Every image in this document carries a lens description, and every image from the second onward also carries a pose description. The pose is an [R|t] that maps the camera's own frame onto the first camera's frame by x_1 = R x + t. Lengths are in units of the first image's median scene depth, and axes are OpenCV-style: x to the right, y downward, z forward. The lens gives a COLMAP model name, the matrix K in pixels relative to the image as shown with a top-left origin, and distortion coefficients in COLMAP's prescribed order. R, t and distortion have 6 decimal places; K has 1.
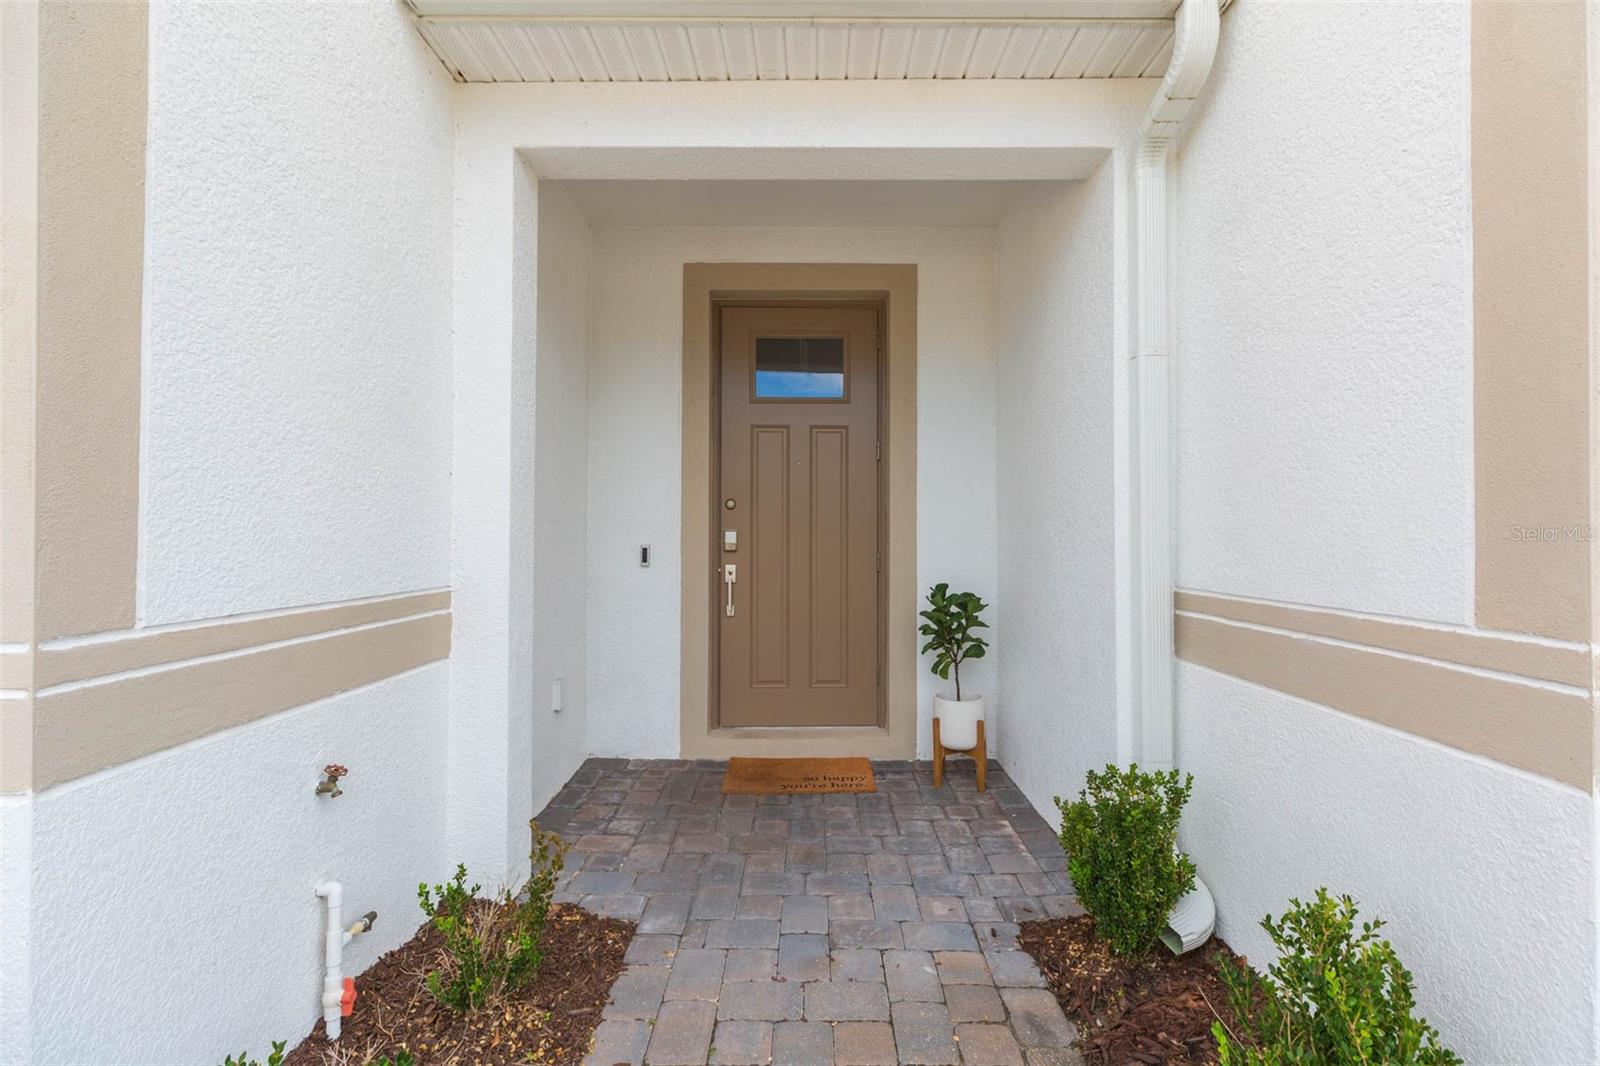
lens RADIAL K [[708.8, 0, 809.5], [0, 708.8, 530.7], [0, 0, 1]] dist [0.002201, -0.000055]
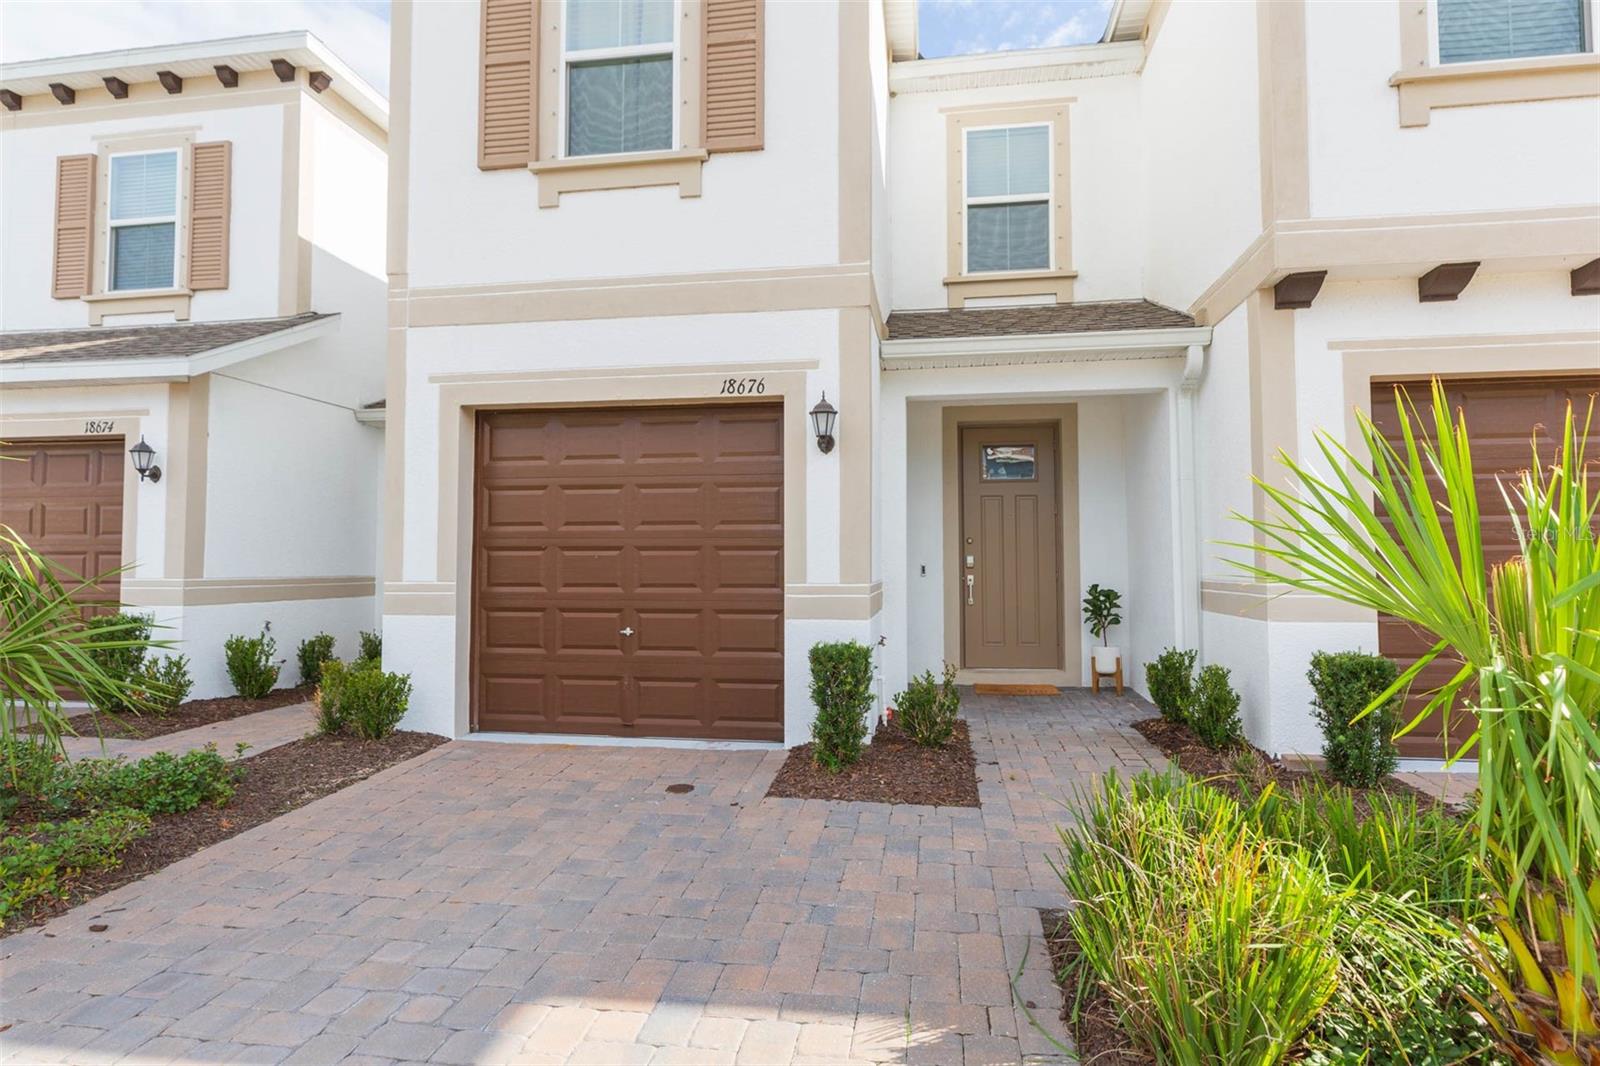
lens RADIAL K [[875.5, 0, 800.0], [0, 875.5, 533.0], [0, 0, 1]] dist [-0.000329, -0.000073]
pose [[0.989306, -0.012014, -0.145362, -0.232214], [0.007753, 0.999524, -0.029847, 0.005370], [0.145652, 0.028401, 0.988928, -1.322276]]
